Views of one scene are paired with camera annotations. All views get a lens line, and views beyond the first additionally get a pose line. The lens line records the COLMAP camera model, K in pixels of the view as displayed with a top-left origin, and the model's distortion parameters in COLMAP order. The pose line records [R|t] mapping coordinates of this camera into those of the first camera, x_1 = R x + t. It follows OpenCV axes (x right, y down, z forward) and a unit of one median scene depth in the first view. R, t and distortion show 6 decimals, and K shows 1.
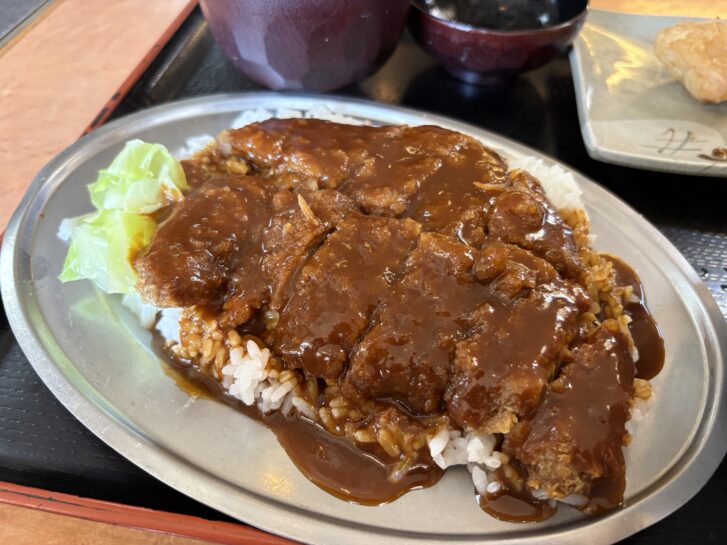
lens RADIAL K [[550.7, 0, 363.5], [0, 550.7, 272.5], [0, 0, 1]] dist [0.000348, 0.000110]
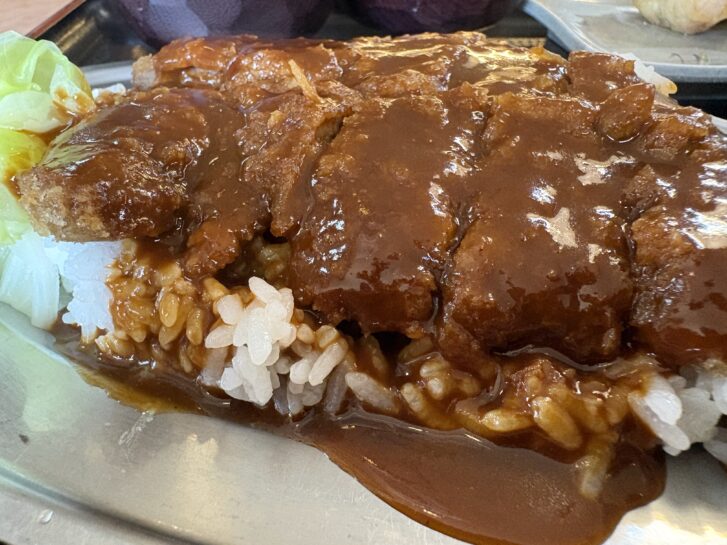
lens RADIAL K [[554.4, 0, 323.9], [0, 554.4, 272.5], [0, 0, 1]] dist [0.004278, -0.000135]
pose [[0.985501, -0.116411, 0.123437, -0.202761], [0.134084, 0.980132, -0.146161, 0.205071], [-0.103970, 0.160593, 0.981530, 0.460062]]
